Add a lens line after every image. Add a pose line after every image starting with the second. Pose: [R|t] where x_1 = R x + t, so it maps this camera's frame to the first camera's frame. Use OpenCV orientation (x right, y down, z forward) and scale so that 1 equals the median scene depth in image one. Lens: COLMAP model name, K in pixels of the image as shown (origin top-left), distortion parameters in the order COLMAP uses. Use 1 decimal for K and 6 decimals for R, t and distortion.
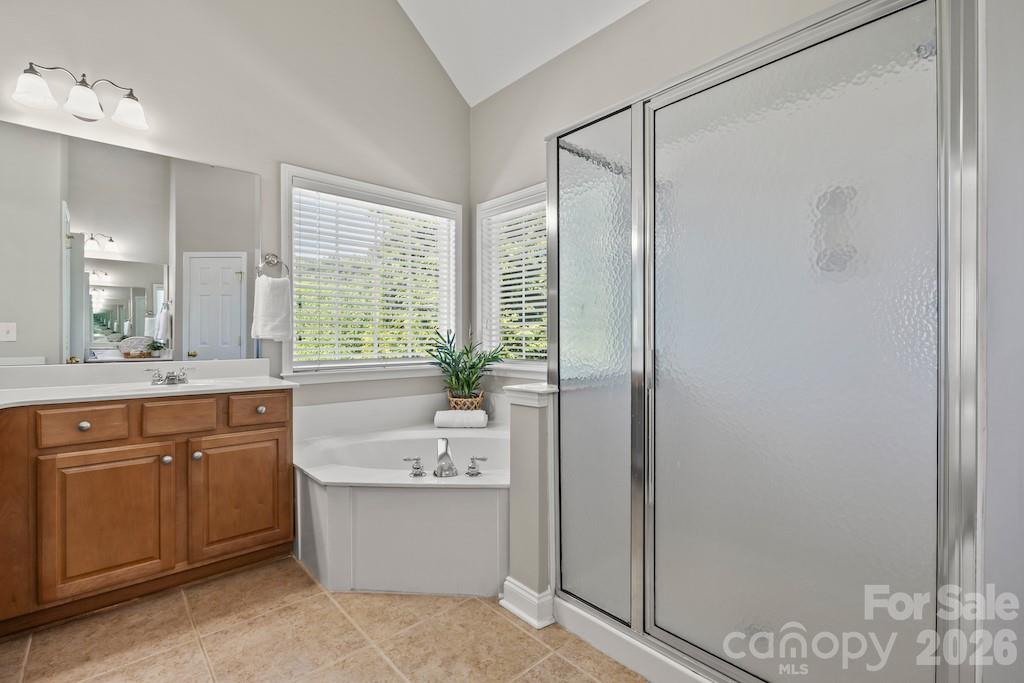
lens RADIAL K [[464.9, 0, 511.3], [0, 464.9, 340.7], [0, 0, 1]] dist [-0.003978, 0.000902]
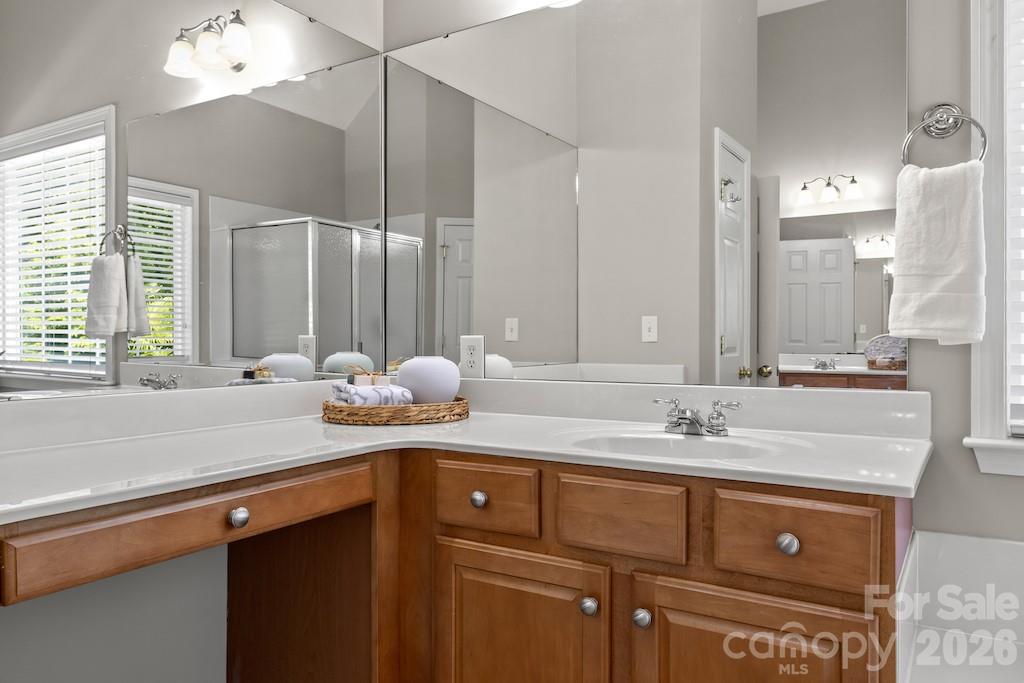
lens RADIAL K [[733.3, 0, 511.0], [0, 733.3, 340.8], [0, 0, 1]] dist [0.001957, 0.000281]
pose [[0.269827, 0.003977, -0.962901, -0.071830], [-0.003574, 0.999989, 0.003129, -0.003862], [0.962902, 0.002597, 0.269838, 0.694455]]
